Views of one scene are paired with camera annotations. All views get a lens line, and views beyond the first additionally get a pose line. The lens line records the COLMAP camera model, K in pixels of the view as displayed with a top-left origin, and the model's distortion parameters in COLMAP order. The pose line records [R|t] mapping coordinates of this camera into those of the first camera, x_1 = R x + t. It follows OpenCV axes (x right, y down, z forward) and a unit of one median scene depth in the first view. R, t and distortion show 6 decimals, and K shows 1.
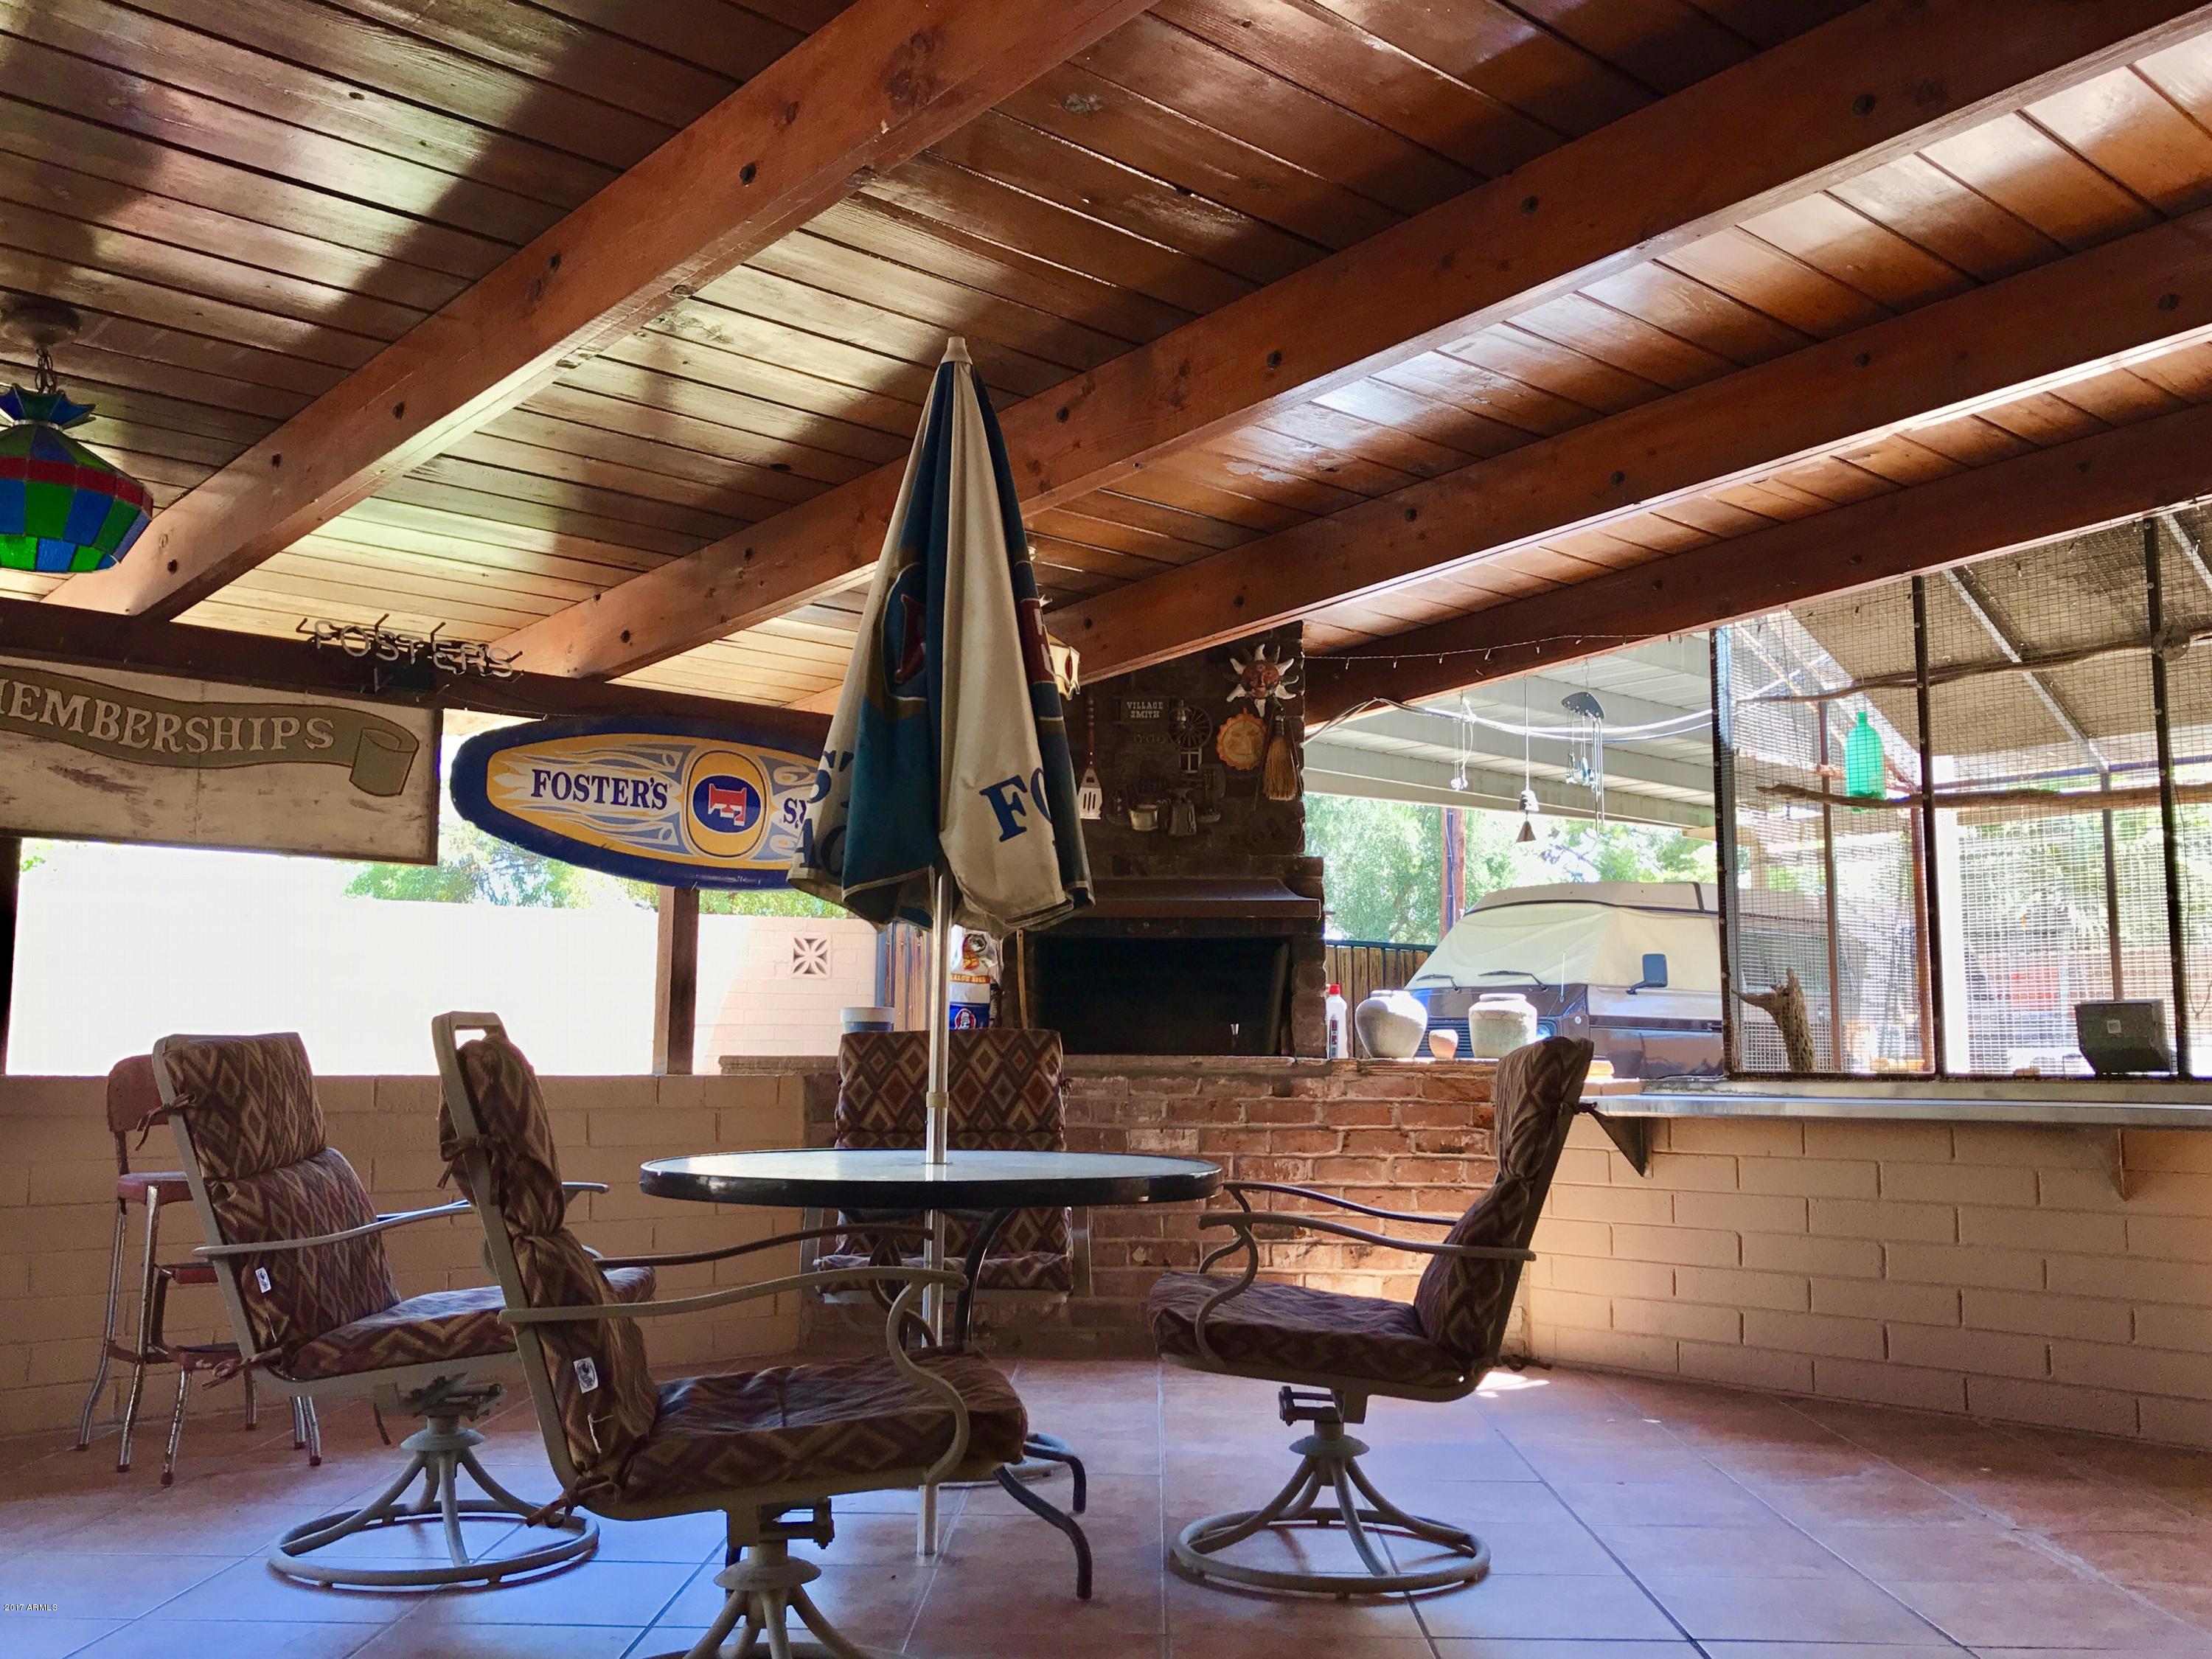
lens RADIAL K [[2036.3, 0, 1103.1], [0, 2036.3, 814.2], [0, 0, 1]] dist [0.065447, 0.000000]
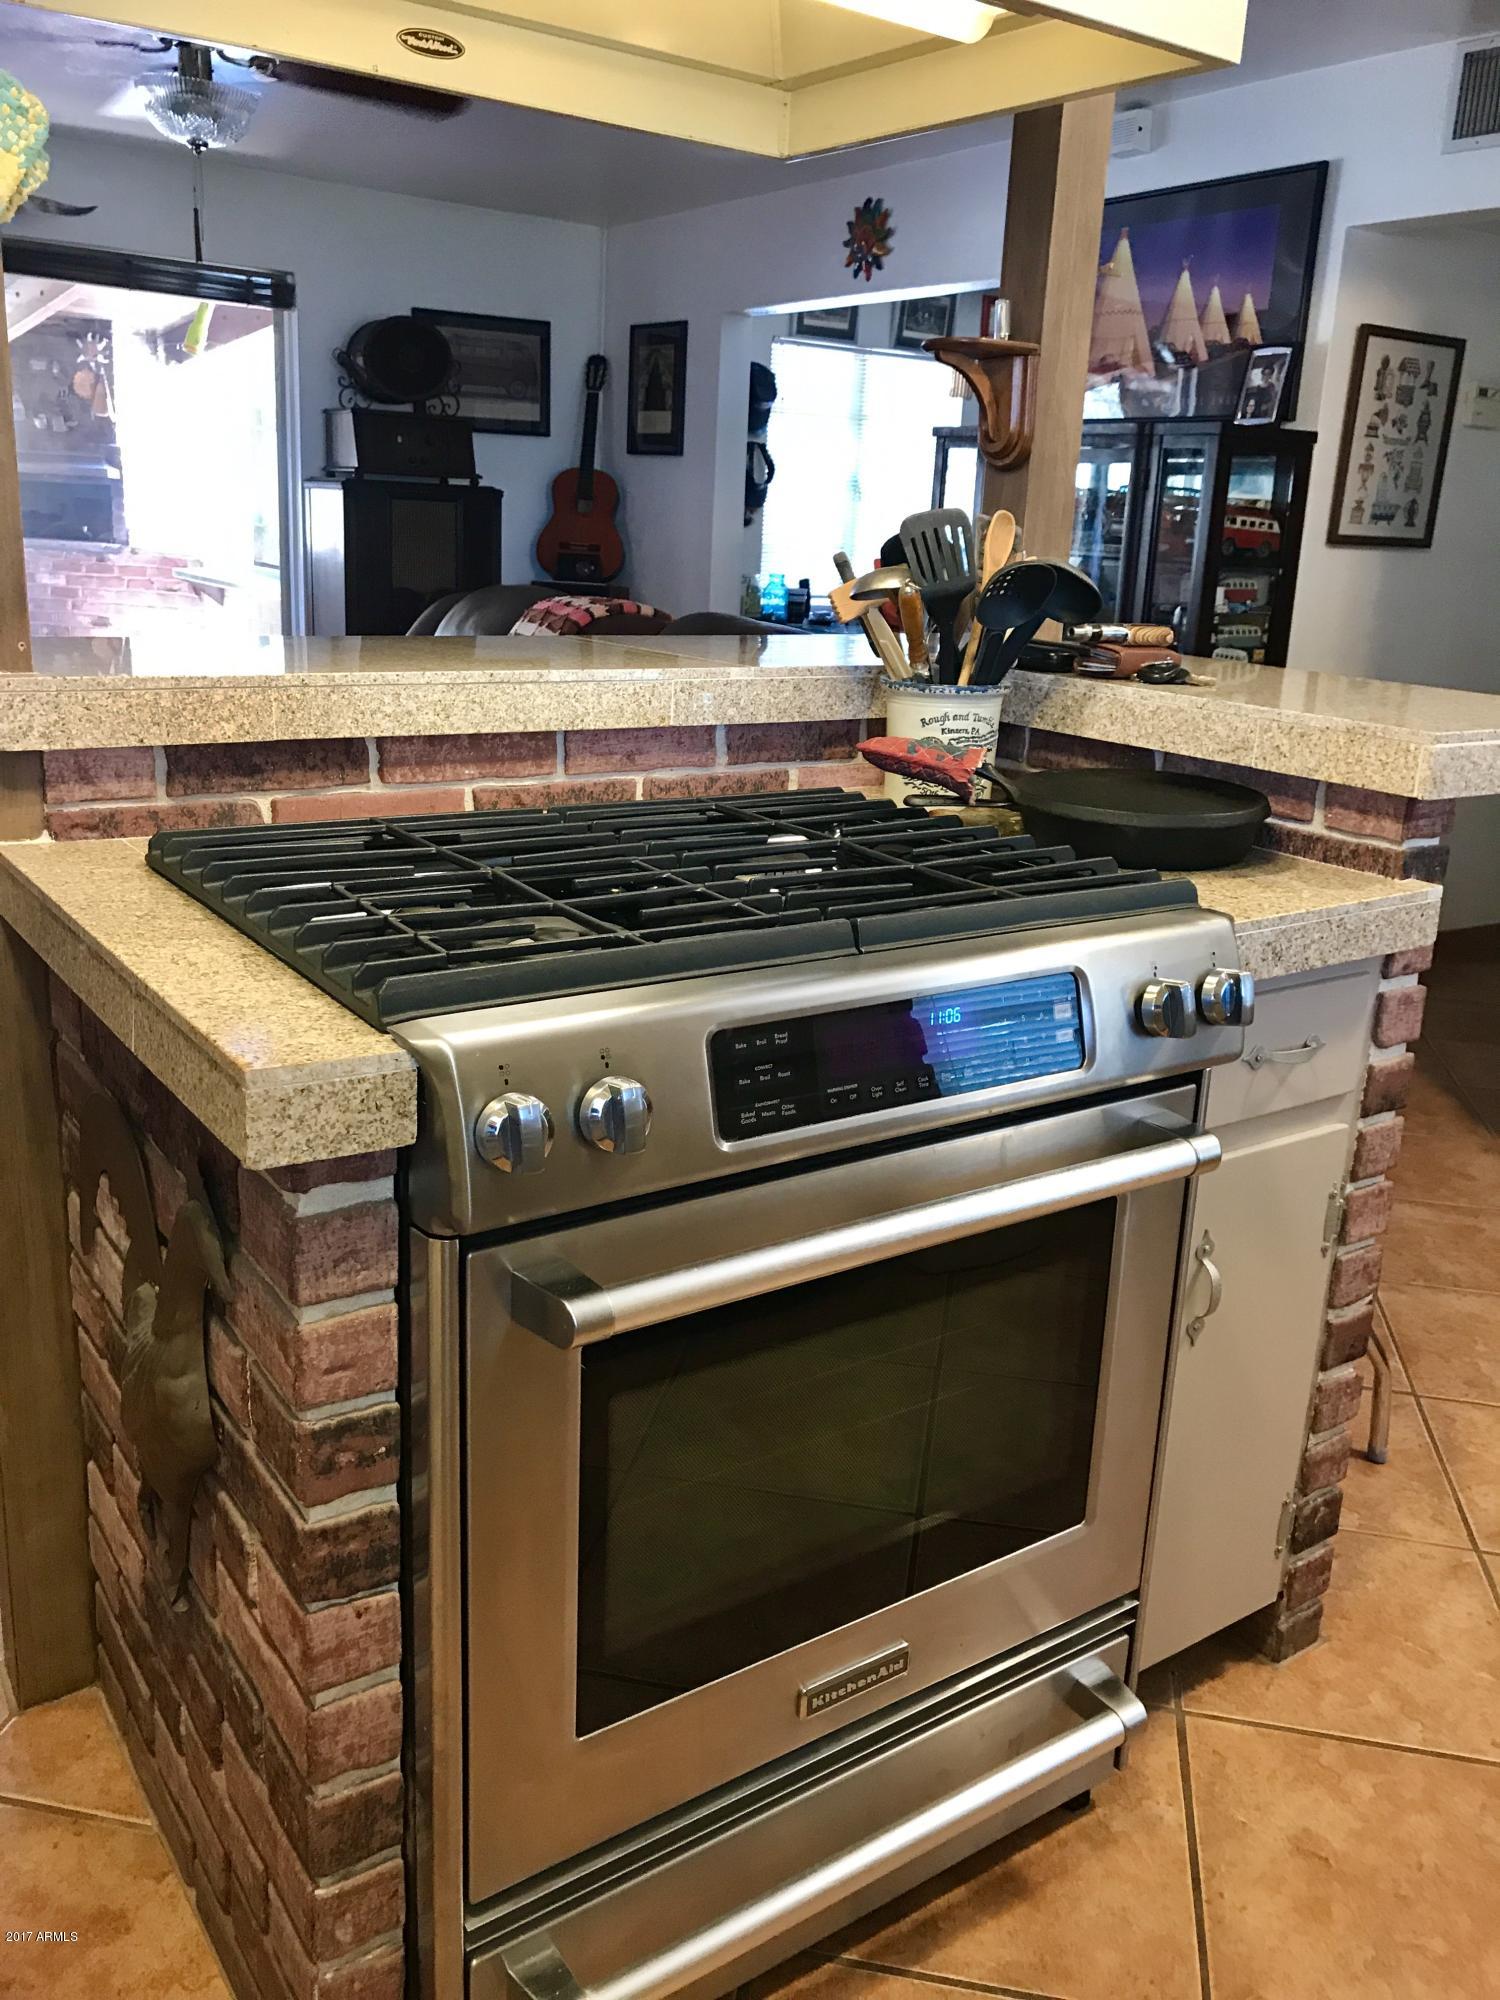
lens RADIAL K [[1629.2, 0, 746.3], [0, 1629.2, 1001.3], [0, 0, 1]] dist [0.059018, -0.077409]
pose [[0.987387, 0.090405, -0.129974, 1.050134], [-0.031870, 0.917628, 0.396161, -0.151083], [0.155083, -0.387022, 0.908935, -0.682627]]
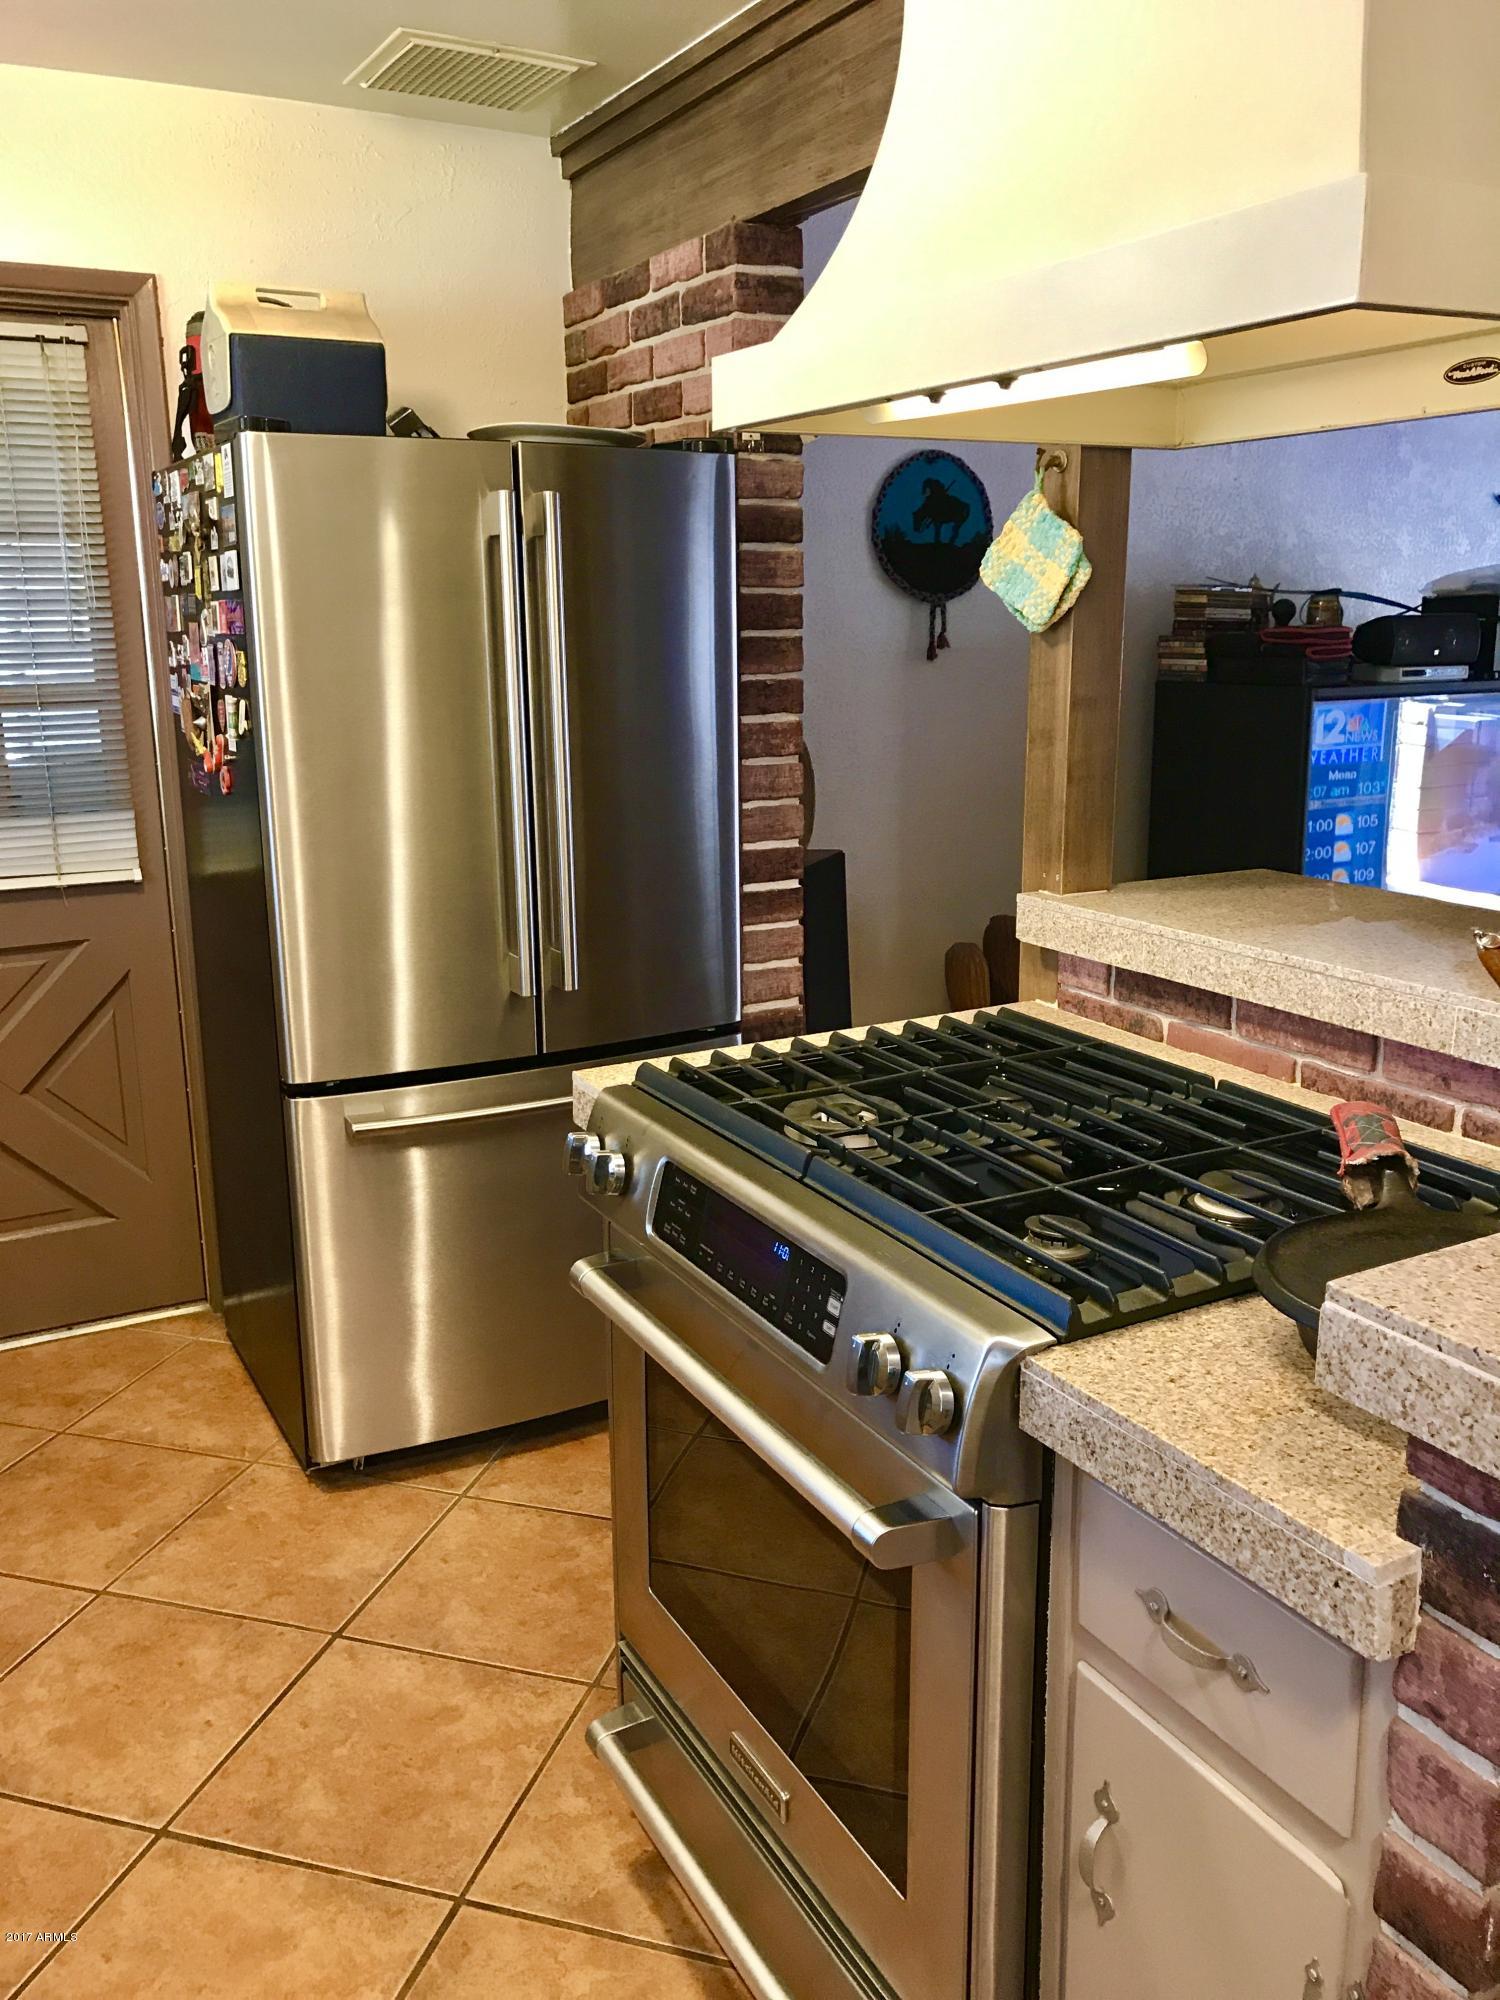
lens RADIAL K [[1629.2, 0, 749.4], [0, 1629.2, 995.0], [0, 0, 1]] dist [0.059018, -0.077409]
pose [[-0.245787, 0.226713, -0.942438, 1.266638], [0.123041, 0.971696, 0.201662, -0.155359], [0.961483, -0.066393, -0.266725, -0.433319]]
